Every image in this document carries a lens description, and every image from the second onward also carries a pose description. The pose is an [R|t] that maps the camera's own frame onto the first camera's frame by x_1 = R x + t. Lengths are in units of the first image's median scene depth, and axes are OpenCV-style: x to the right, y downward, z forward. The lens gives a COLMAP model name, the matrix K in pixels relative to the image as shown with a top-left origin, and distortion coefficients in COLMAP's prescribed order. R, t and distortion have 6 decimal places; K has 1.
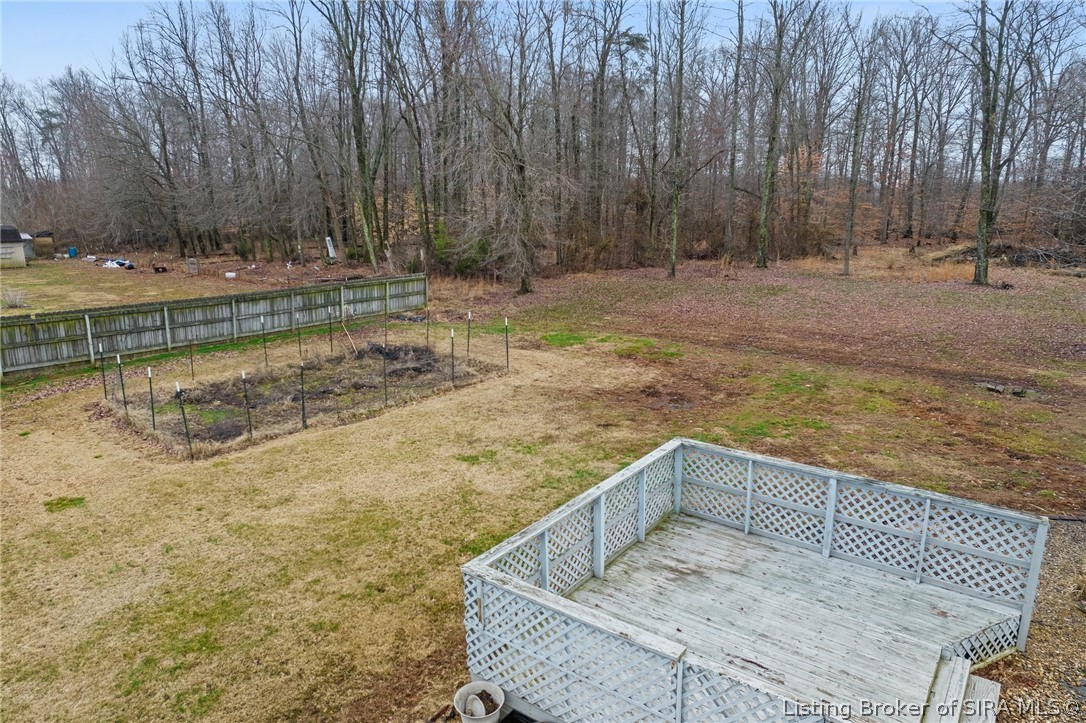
lens RADIAL K [[678.5, 0, 543.0], [0, 678.5, 361.5], [0, 0, 1]] dist [-0.064598, 0.045623]
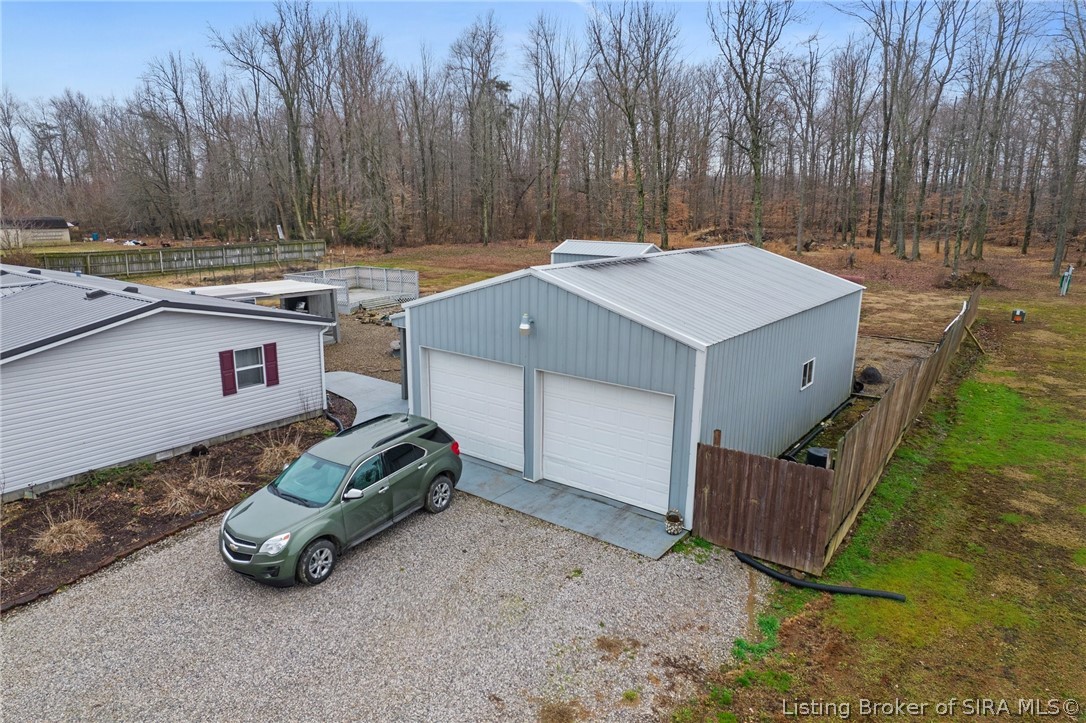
lens RADIAL K [[678.5, 0, 543.0], [0, 678.5, 361.5], [0, 0, 1]] dist [-0.064598, 0.045623]
pose [[0.998981, -0.008768, 0.044270, 0.332618], [0.008707, 0.999961, 0.001569, 0.201876], [-0.044282, -0.001182, 0.999018, -0.856808]]
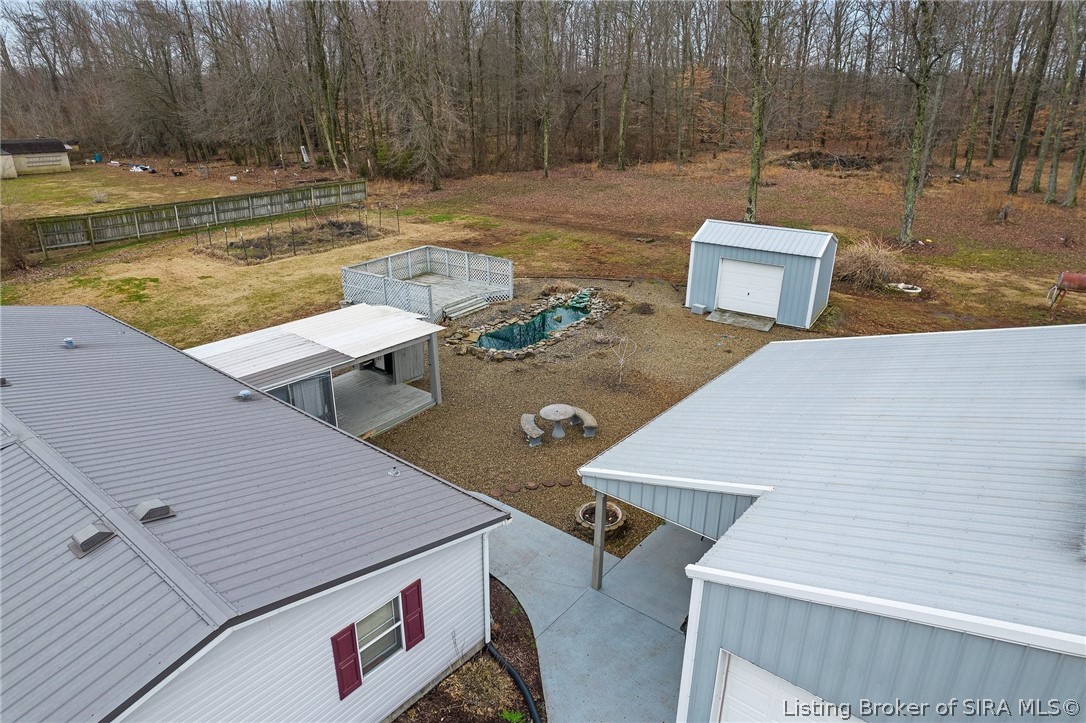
lens RADIAL K [[678.5, 0, 543.0], [0, 678.5, 361.5], [0, 0, 1]] dist [-0.064598, 0.045623]
pose [[0.999763, -0.007393, 0.020458, 0.200601], [0.004178, 0.988226, 0.152944, 0.052197], [-0.021348, -0.152822, 0.988023, -0.609193]]
